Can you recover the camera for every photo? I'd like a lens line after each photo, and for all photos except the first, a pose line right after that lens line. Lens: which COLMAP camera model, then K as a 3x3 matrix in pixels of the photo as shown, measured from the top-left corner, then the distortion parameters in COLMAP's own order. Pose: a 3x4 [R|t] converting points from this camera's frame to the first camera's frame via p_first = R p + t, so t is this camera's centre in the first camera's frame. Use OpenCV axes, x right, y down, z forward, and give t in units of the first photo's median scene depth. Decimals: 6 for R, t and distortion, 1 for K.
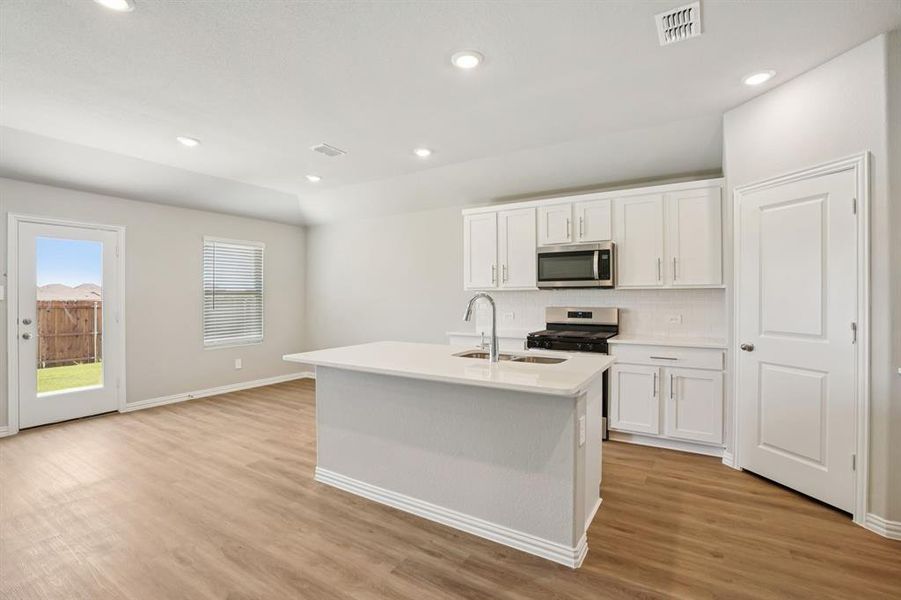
lens RADIAL K [[414.1, 0, 452.7], [0, 414.1, 299.1], [0, 0, 1]] dist [-0.050554, 0.017396]
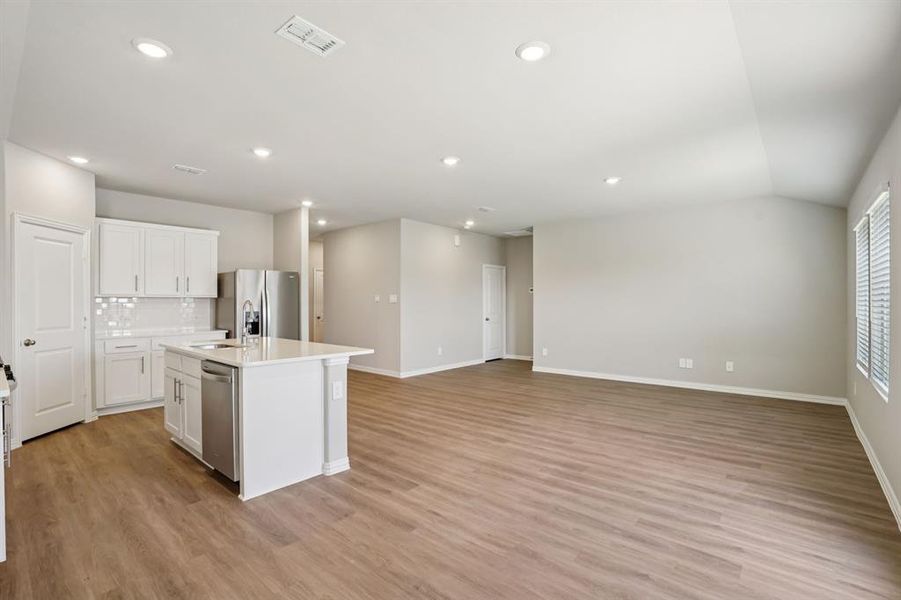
lens RADIAL K [[414.1, 0, 452.7], [0, 414.1, 299.1], [0, 0, 1]] dist [-0.050554, 0.017396]
pose [[-0.987797, 0.006911, 0.155597, -0.586494], [0.006733, 0.999976, -0.001671, -0.005491], [-0.155604, -0.000603, -0.987819, 1.527725]]
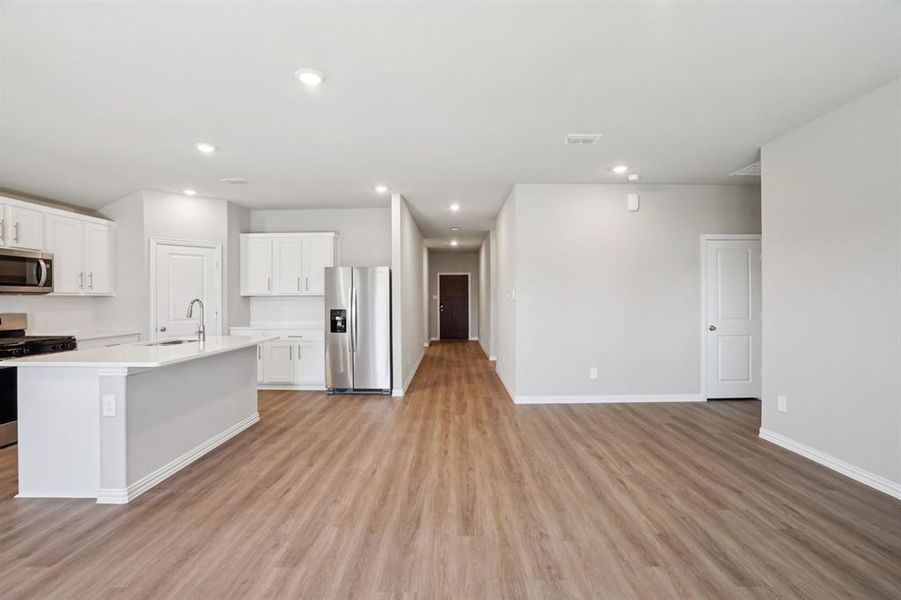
lens RADIAL K [[414.1, 0, 452.7], [0, 414.1, 299.1], [0, 0, 1]] dist [-0.050554, 0.017396]
pose [[-0.521146, 0.004904, 0.853454, -1.103279], [0.011909, 0.999928, 0.001526, -0.001984], [-0.853385, 0.010959, -0.521166, 0.629443]]
